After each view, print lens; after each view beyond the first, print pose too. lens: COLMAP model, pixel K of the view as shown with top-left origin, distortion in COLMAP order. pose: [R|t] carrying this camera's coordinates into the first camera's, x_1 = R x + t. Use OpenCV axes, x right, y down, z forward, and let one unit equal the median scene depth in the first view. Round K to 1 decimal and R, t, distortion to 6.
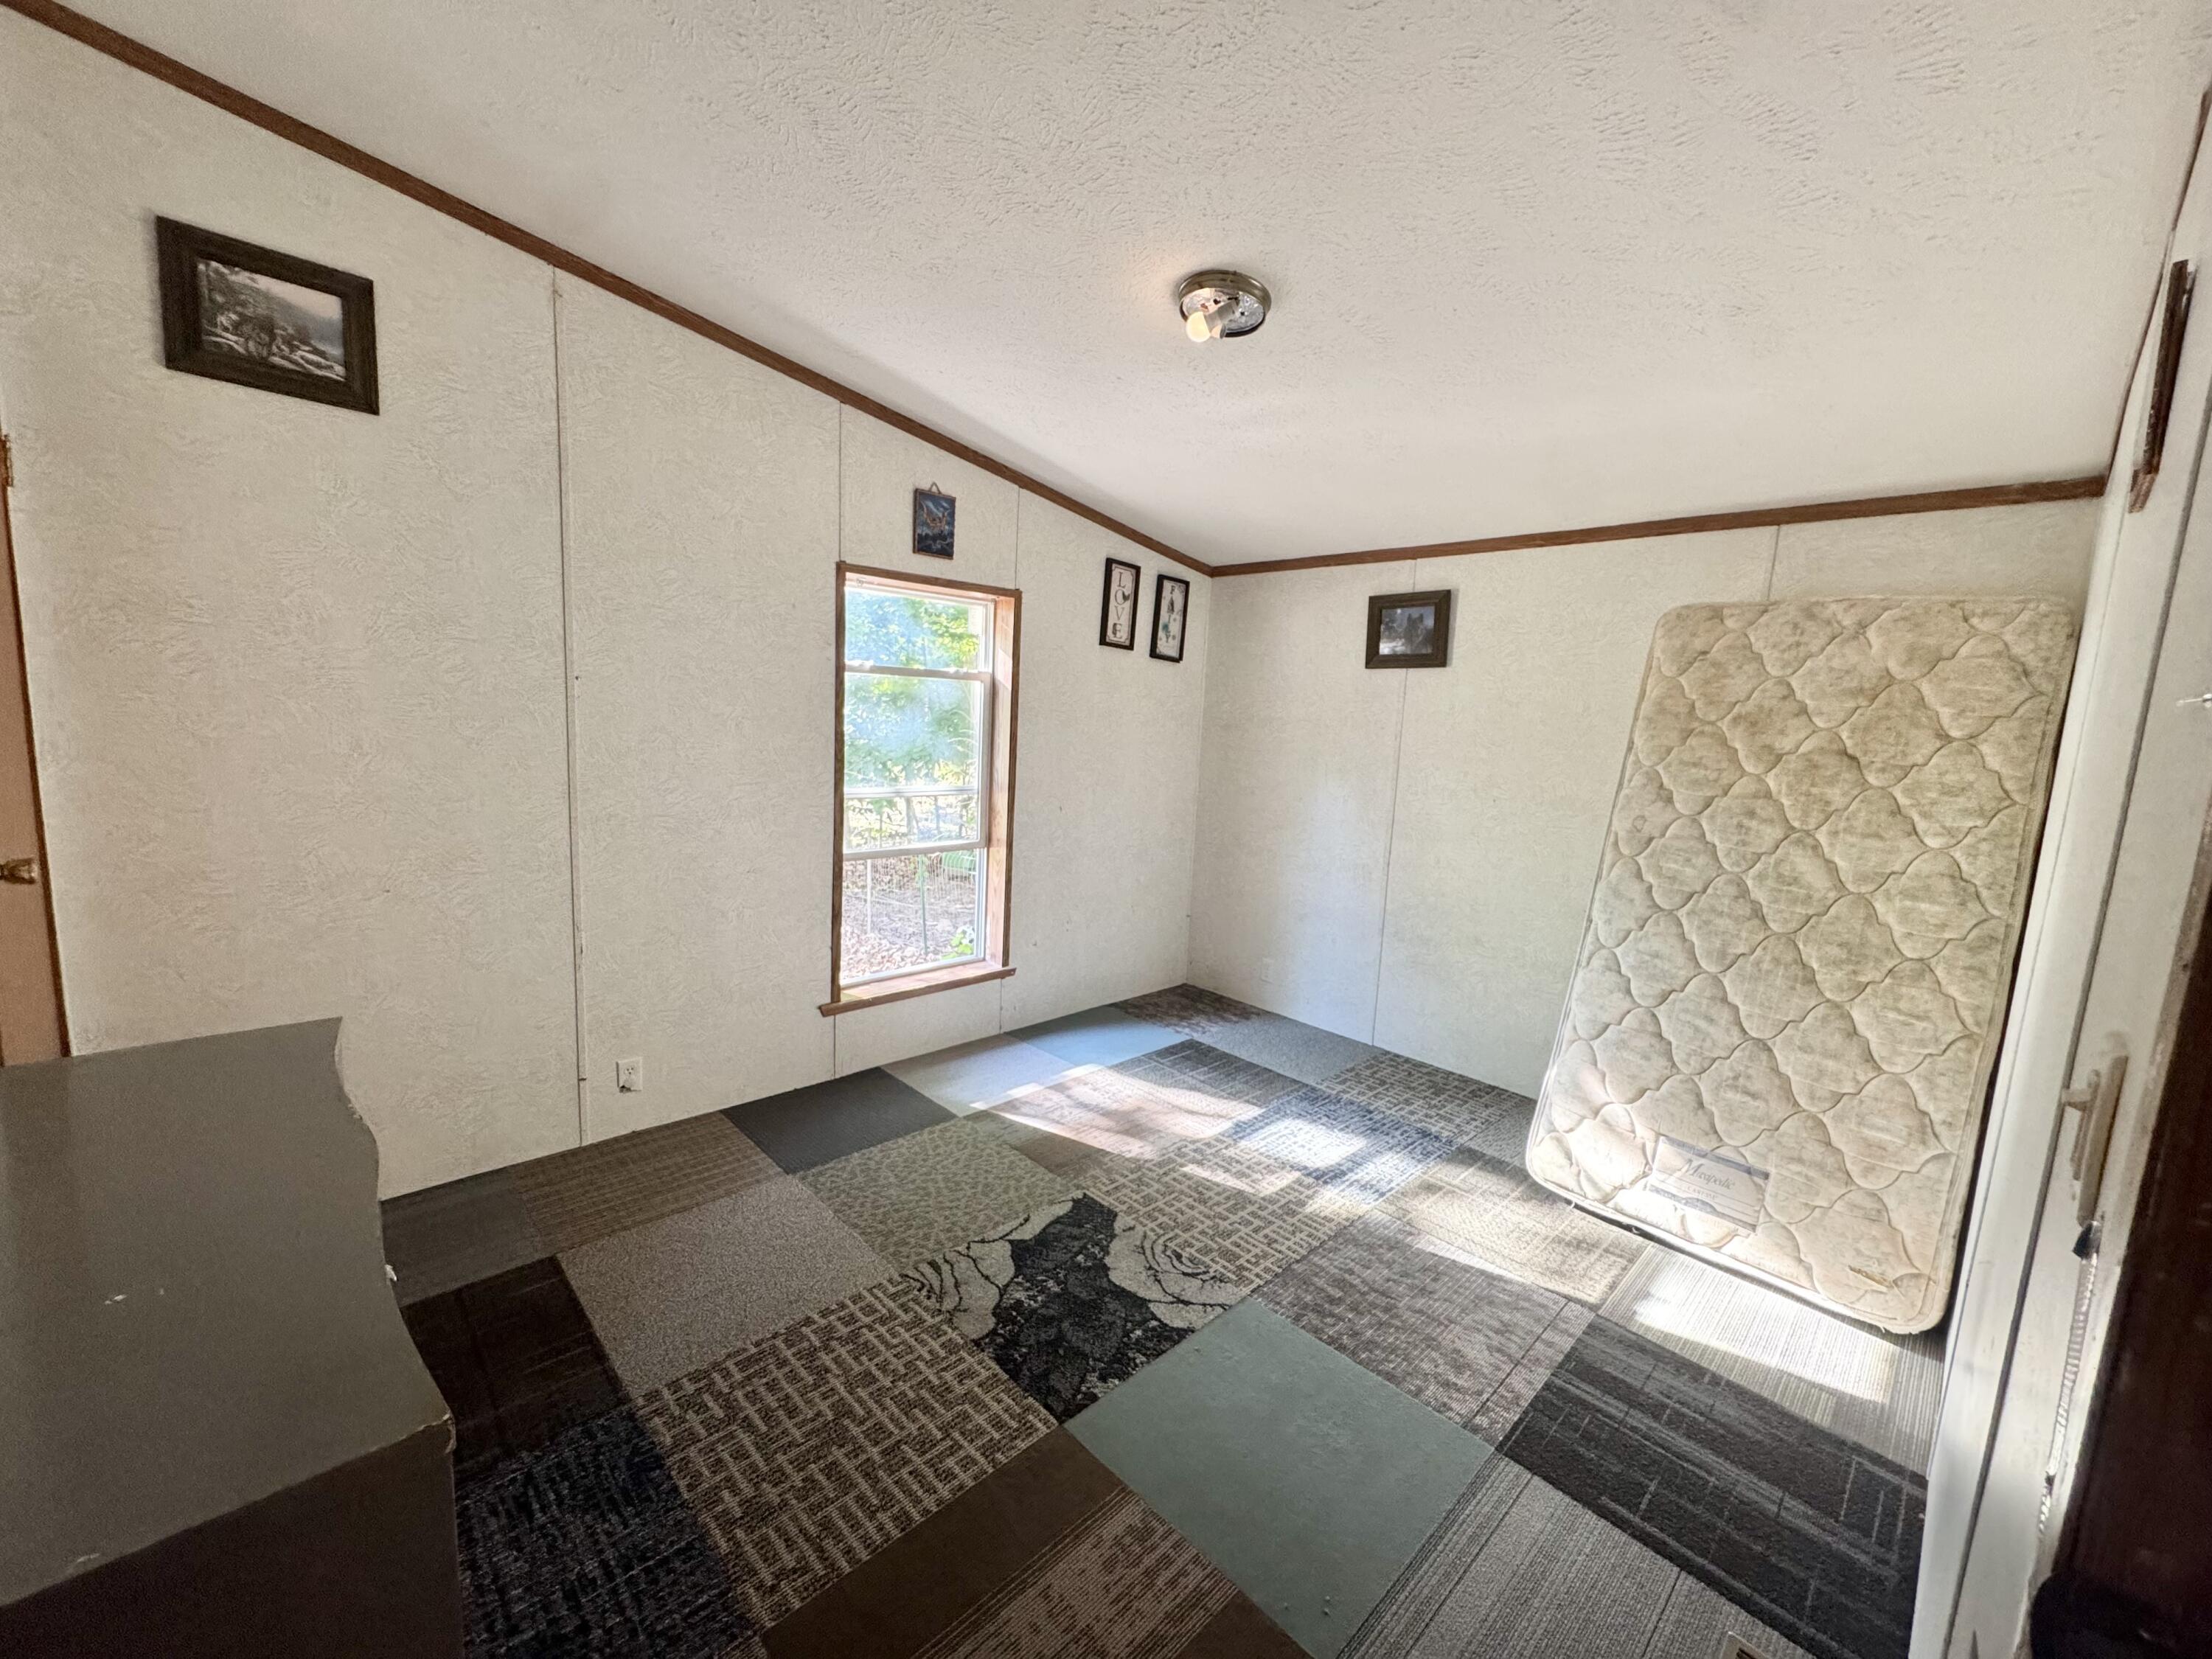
lens RADIAL K [[880.3, 0, 1106.0], [0, 880.3, 829.5], [0, 0, 1]] dist [-0.007100, -0.000187]
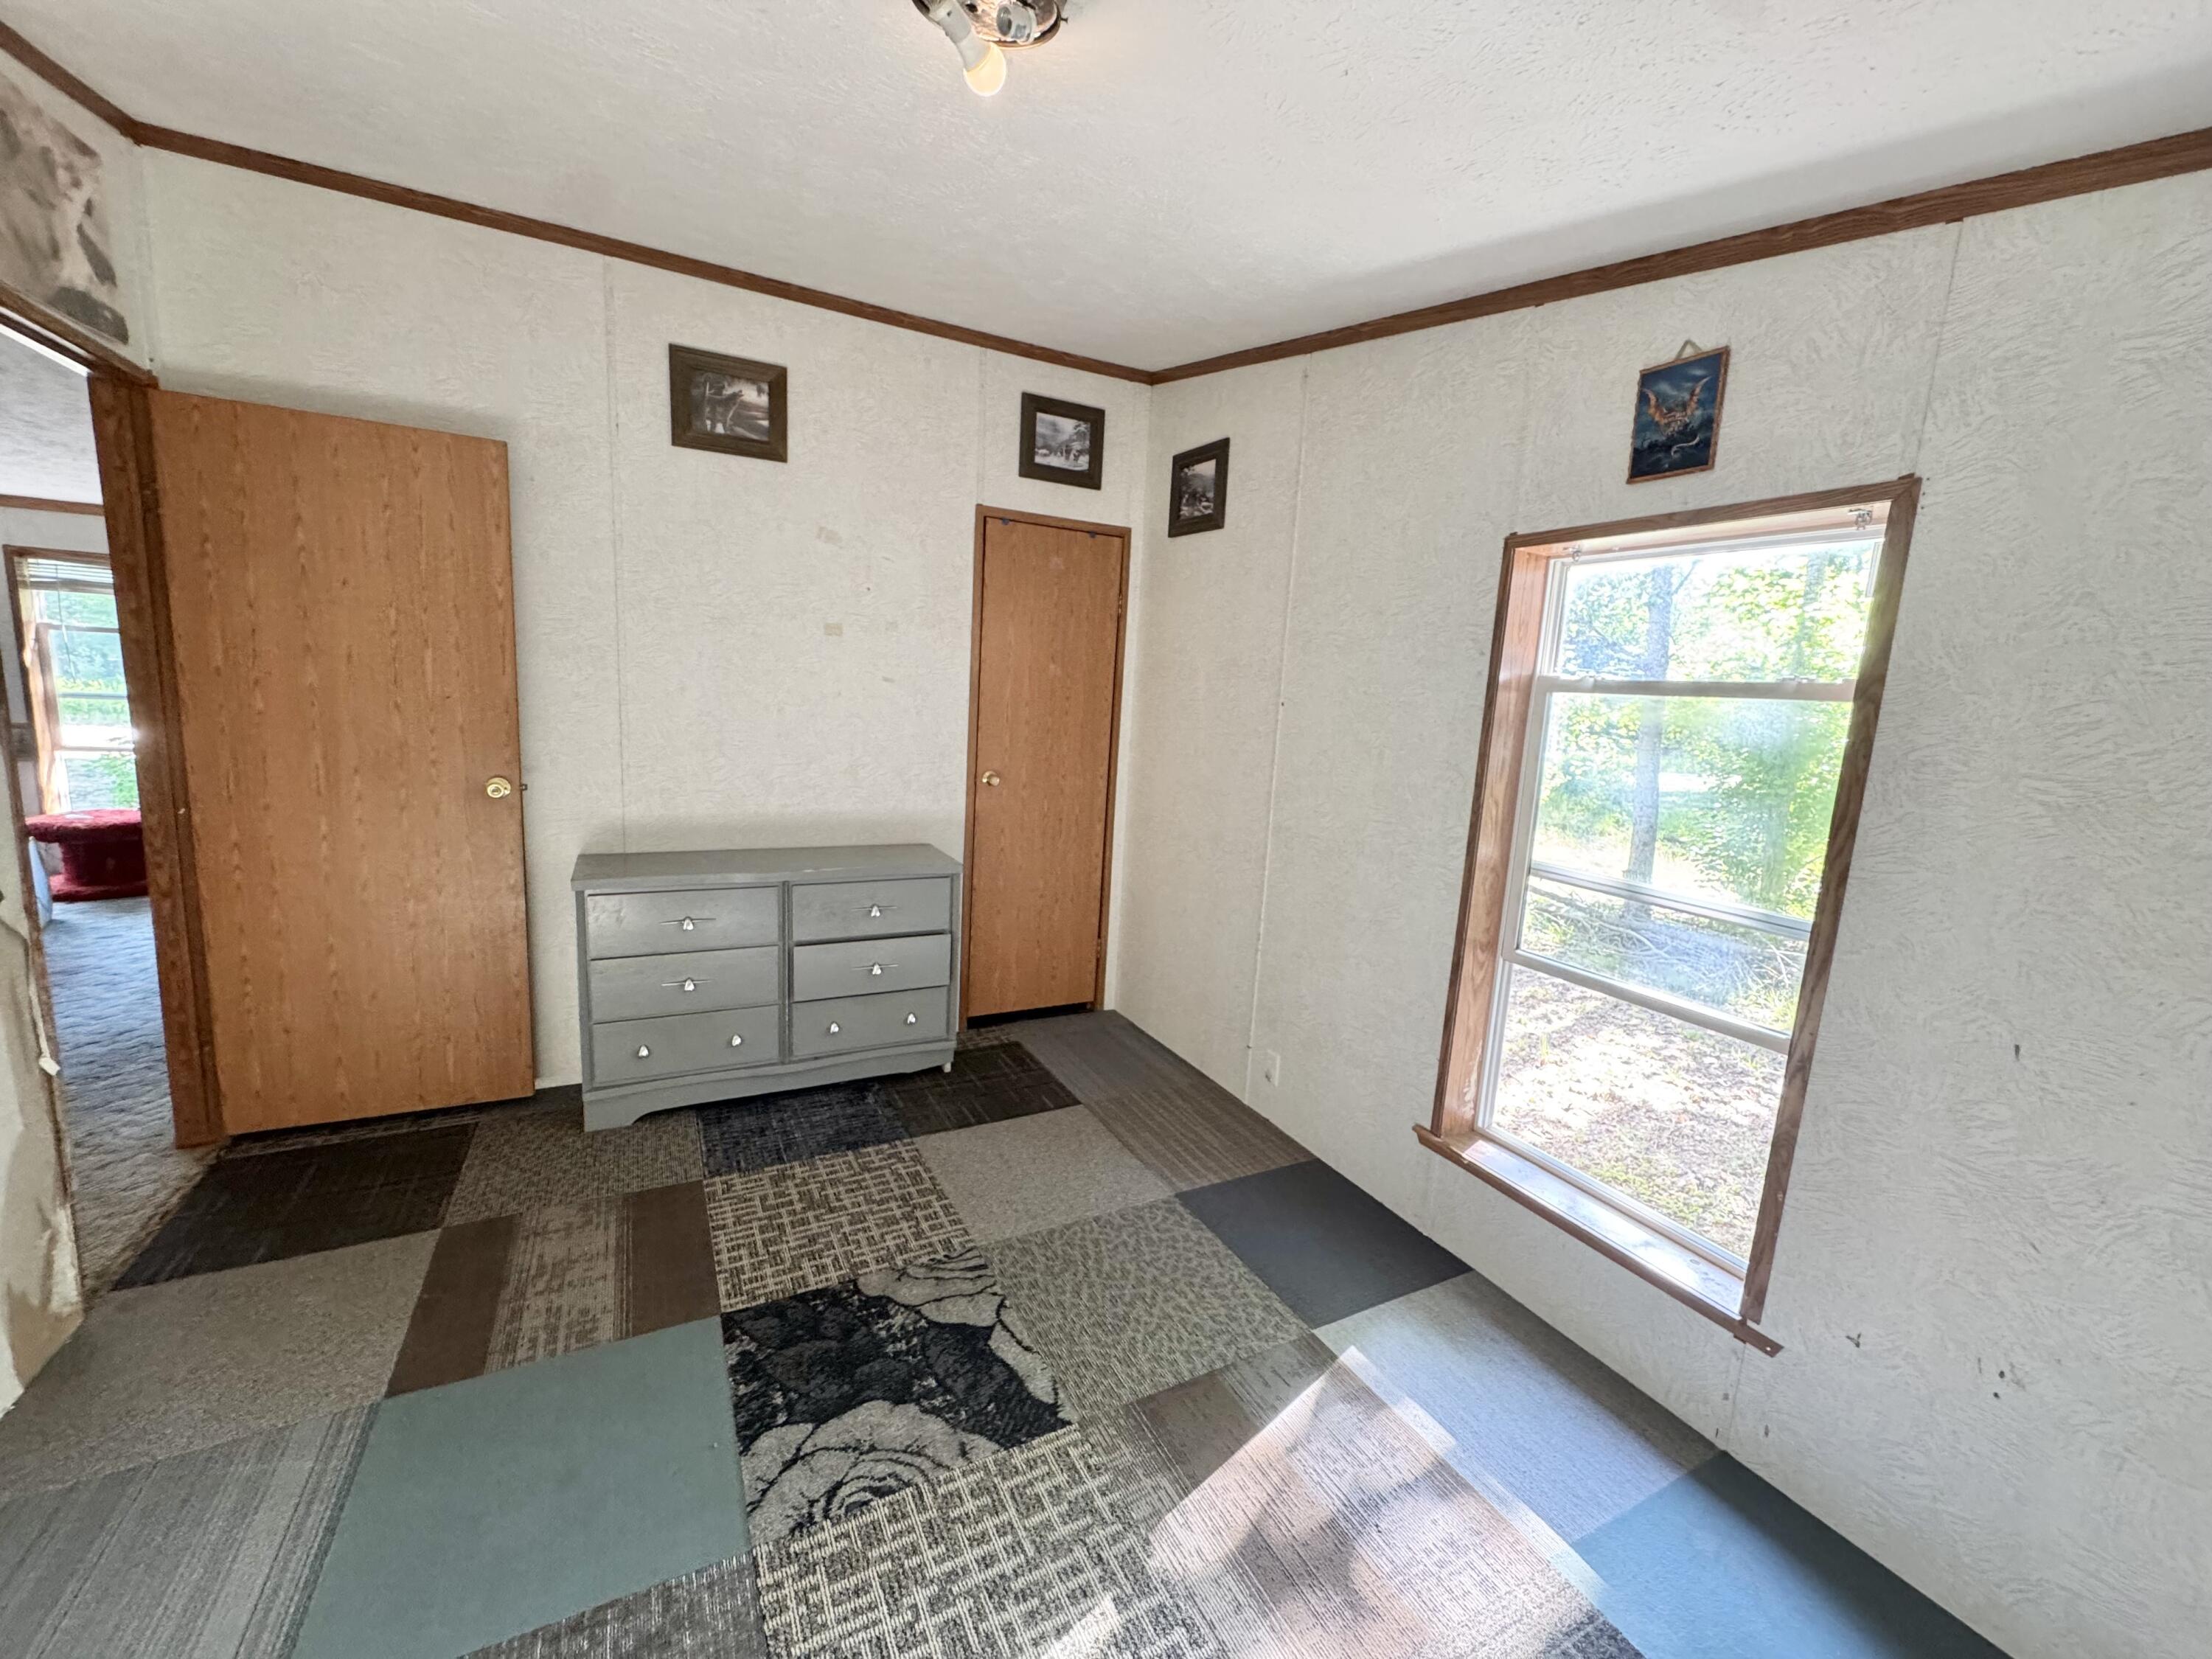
lens RADIAL K [[880.3, 0, 1106.0], [0, 880.3, 829.5], [0, 0, 1]] dist [-0.007100, -0.000187]
pose [[-0.271072, 0.087245, -0.958597, 0.635037], [-0.201154, 0.968761, 0.145052, -0.145326], [0.941306, 0.232145, -0.245054, 1.201166]]
